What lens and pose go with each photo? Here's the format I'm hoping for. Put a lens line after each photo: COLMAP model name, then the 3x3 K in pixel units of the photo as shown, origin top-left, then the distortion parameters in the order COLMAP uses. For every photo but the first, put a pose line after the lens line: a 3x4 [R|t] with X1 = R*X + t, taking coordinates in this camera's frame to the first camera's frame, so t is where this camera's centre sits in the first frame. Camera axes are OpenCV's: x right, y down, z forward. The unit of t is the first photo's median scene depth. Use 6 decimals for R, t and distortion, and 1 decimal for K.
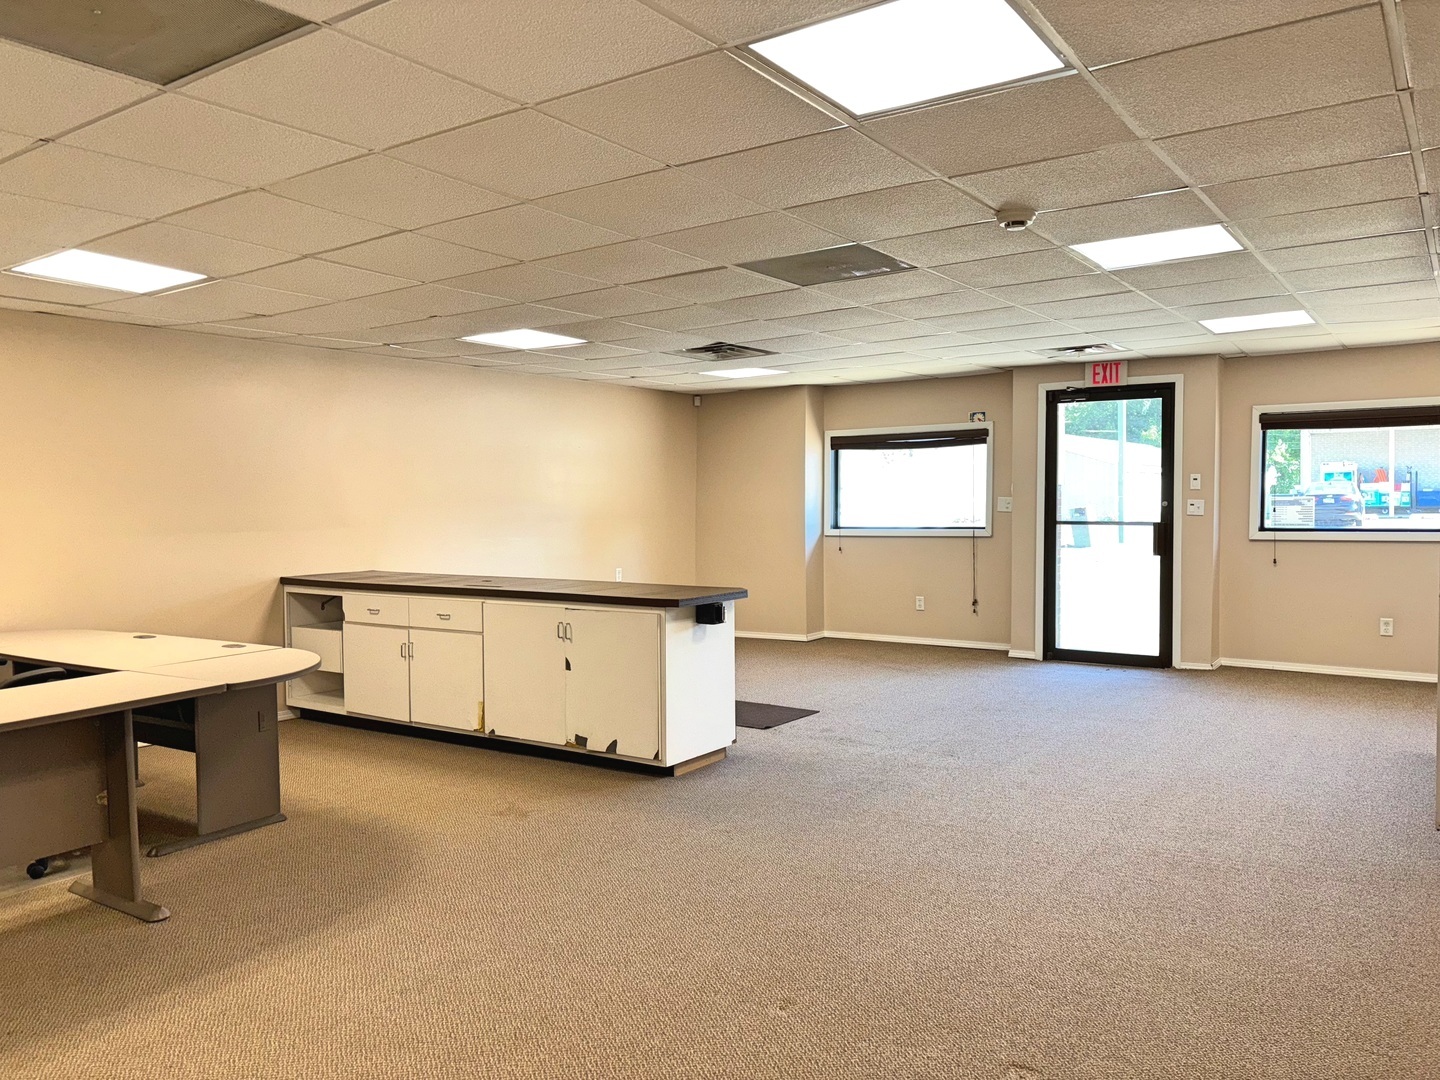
lens RADIAL K [[1092.7, 0, 720.4], [0, 1092.7, 540.7], [0, 0, 1]] dist [0.056990, -0.042910]
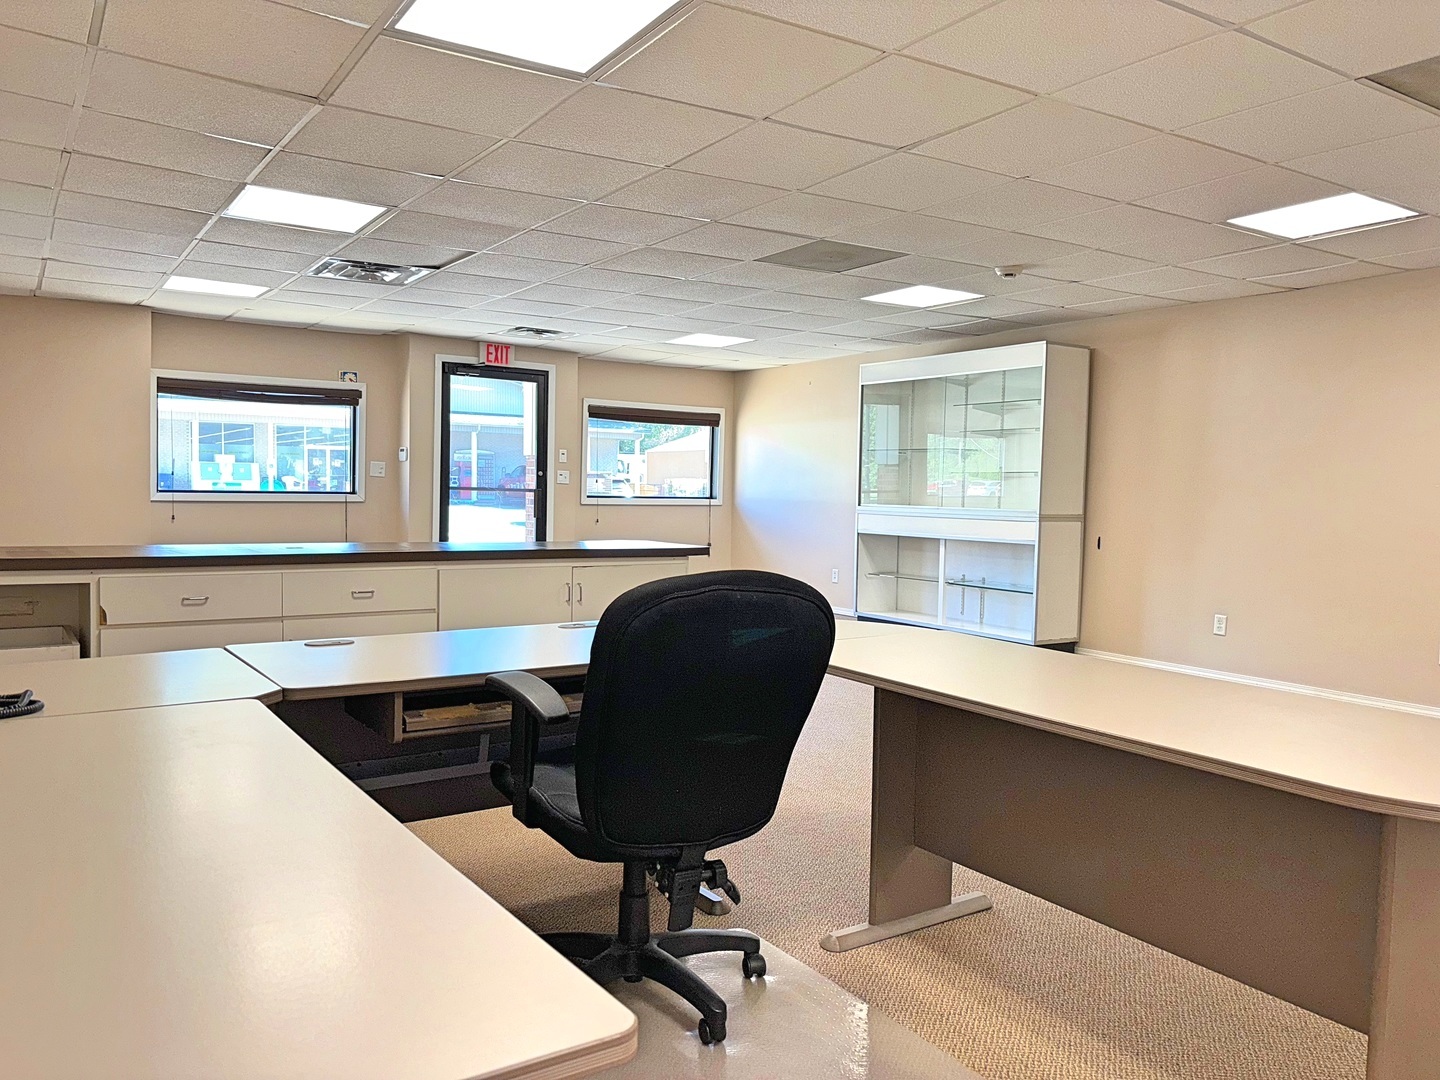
lens RADIAL K [[1092.7, 0, 721.9], [0, 1092.7, 541.8], [0, 0, 1]] dist [0.056990, -0.042910]
pose [[0.375170, -0.024488, 0.926633, -0.593966], [0.013773, 0.999688, 0.020843, 0.017134], [-0.926854, 0.004943, 0.375390, 0.376788]]
